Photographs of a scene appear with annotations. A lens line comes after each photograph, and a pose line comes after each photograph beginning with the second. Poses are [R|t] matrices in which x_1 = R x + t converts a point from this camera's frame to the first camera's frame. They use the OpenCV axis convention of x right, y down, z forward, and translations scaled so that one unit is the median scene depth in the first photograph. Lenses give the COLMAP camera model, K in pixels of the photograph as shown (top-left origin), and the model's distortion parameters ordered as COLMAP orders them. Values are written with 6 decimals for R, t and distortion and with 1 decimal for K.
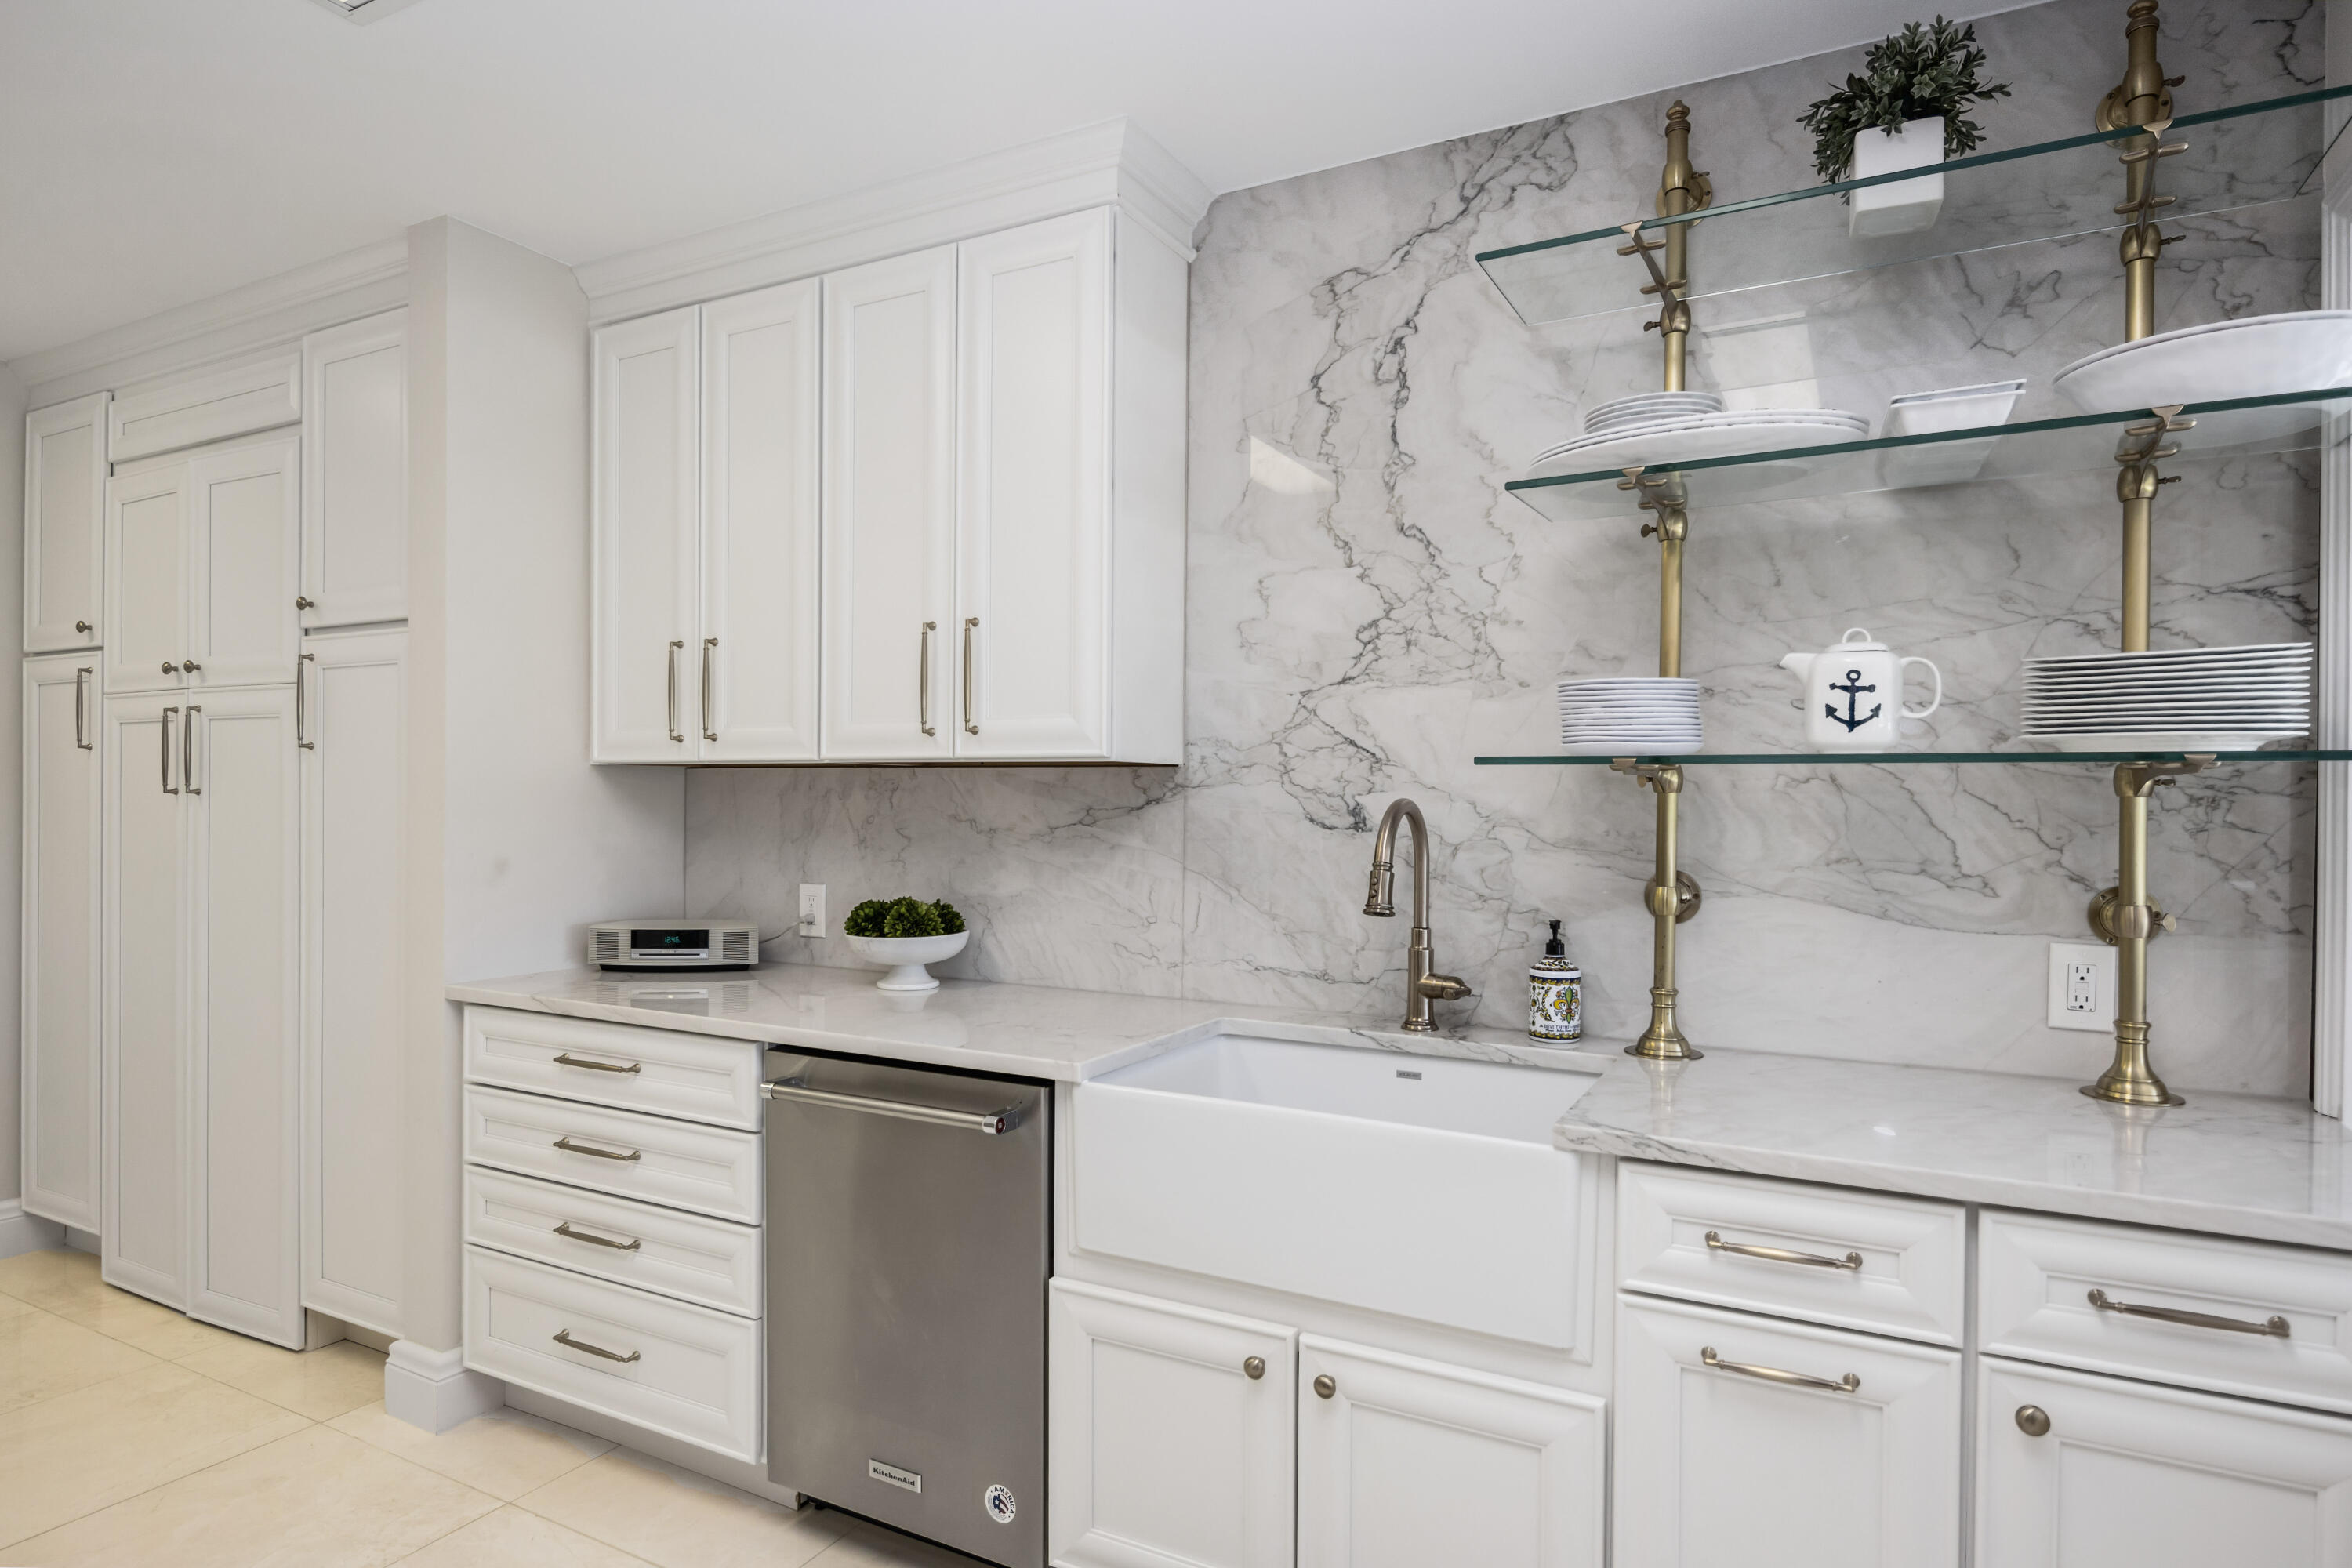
lens RADIAL K [[1290.0, 0, 1184.1], [0, 1290.0, 791.1], [0, 0, 1]] dist [-0.002623, -0.003698]
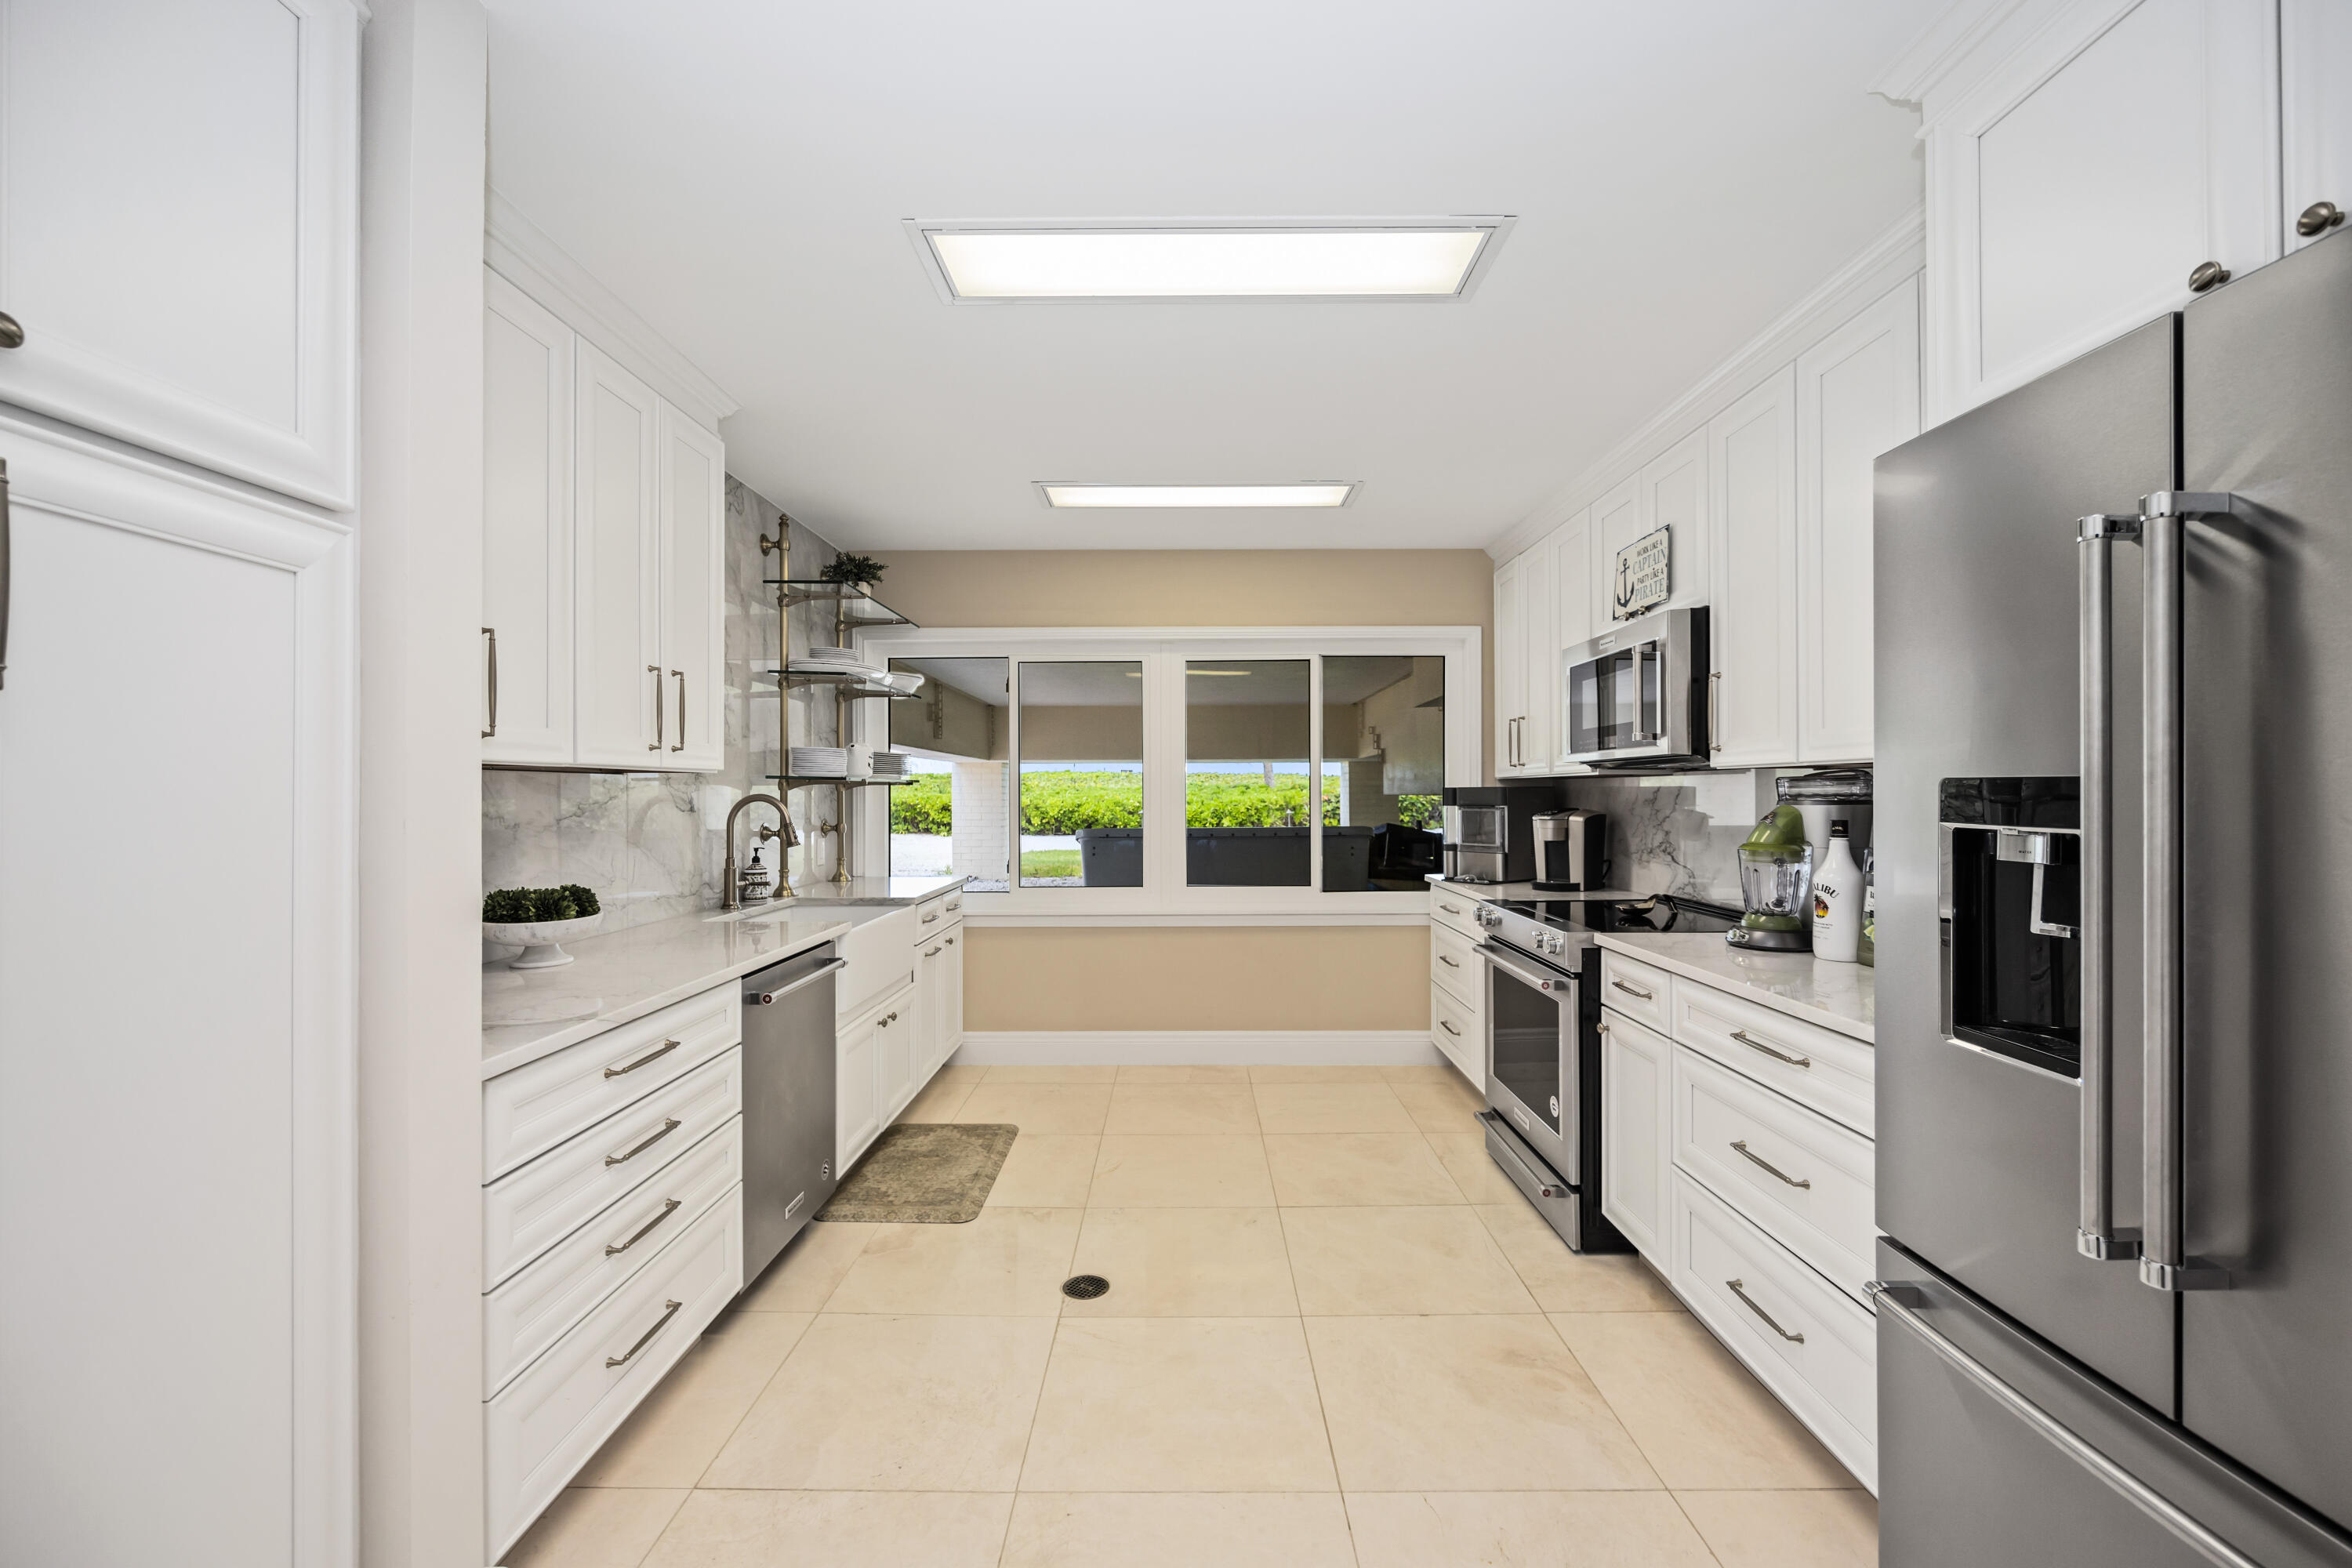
lens RADIAL K [[951.1, 0, 1167.5], [0, 951.1, 794.6], [0, 0, 1]] dist [-0.003111, -0.000238]
pose [[-0.452934, -0.008641, 0.891502, -1.424963], [-0.002576, 0.999962, 0.008384, -0.006764], [-0.891540, 0.001501, -0.452939, 1.048975]]
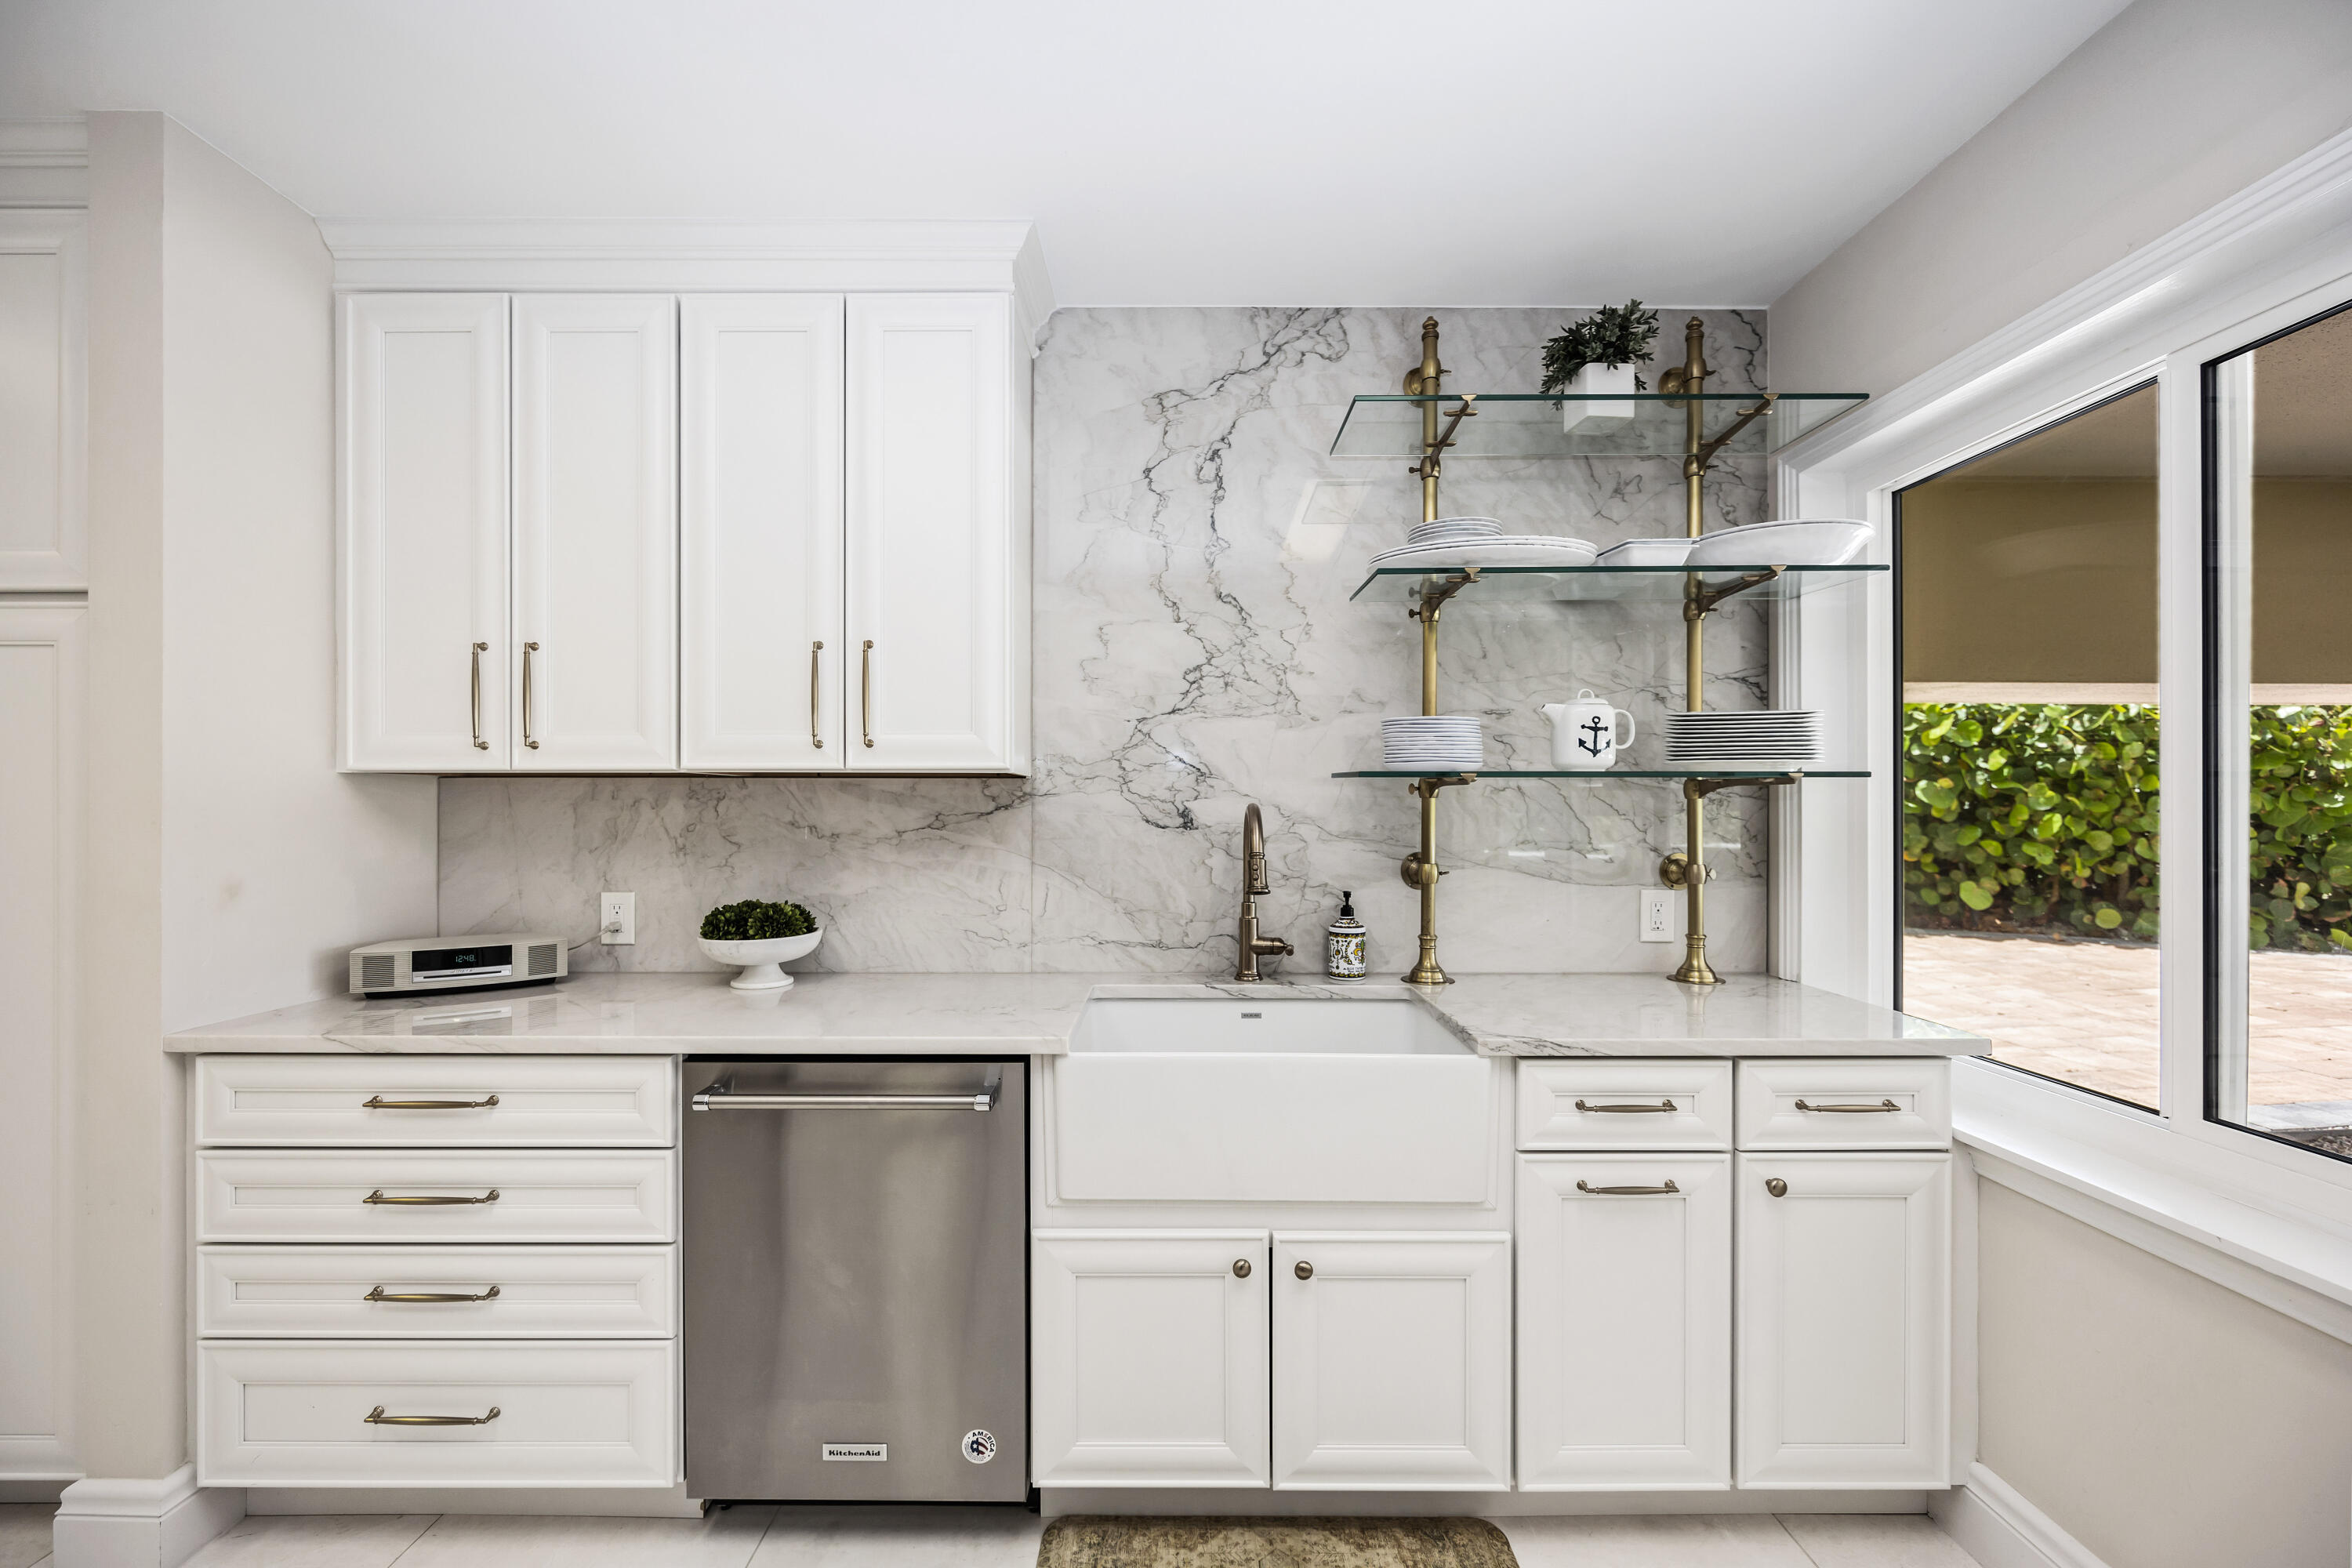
lens RADIAL K [[951.1, 0, 1167.5], [0, 951.1, 794.6], [0, 0, 1]] dist [-0.003111, -0.000238]
pose [[0.883855, -0.002603, 0.467755, -0.336163], [0.004589, 0.999985, -0.003107, -0.000469], [-0.467739, 0.004892, 0.883853, 0.181795]]
